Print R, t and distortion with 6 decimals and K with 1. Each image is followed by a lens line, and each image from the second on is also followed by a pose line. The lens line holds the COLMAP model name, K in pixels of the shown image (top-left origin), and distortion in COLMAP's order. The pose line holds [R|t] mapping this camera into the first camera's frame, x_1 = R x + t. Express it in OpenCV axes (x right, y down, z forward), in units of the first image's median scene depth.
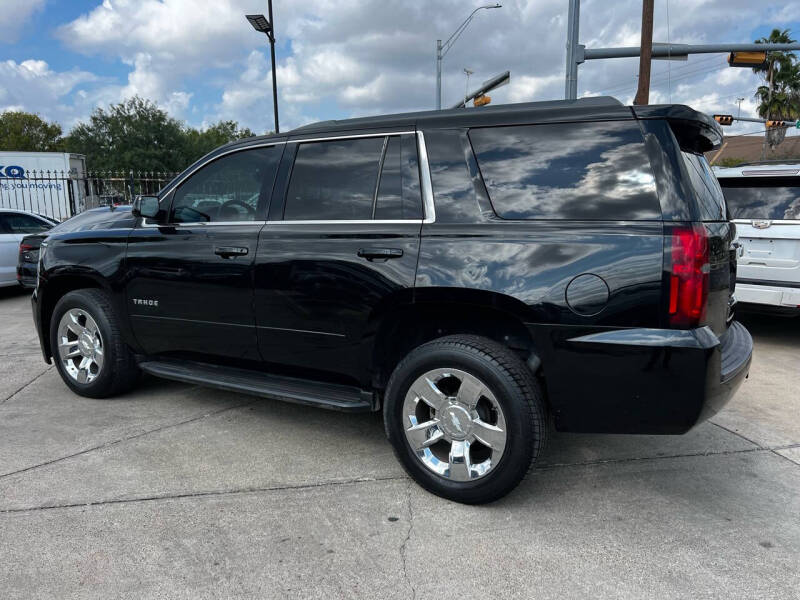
lens RADIAL K [[602.6, 0, 406.1], [0, 602.6, 299.0], [0, 0, 1]] dist [0.060062, -0.066865]
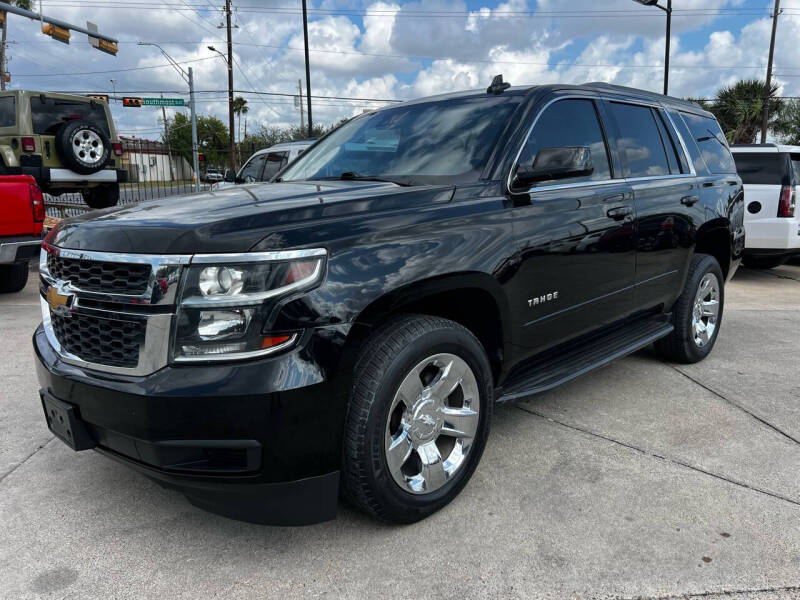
lens RADIAL K [[602.6, 0, 406.1], [0, 602.6, 299.0], [0, 0, 1]] dist [0.060062, -0.066865]
pose [[0.236896, -0.194243, 0.951919, -1.149611], [0.154398, 0.974884, 0.160506, -0.134036], [-0.959188, 0.108952, 0.260937, 0.975637]]
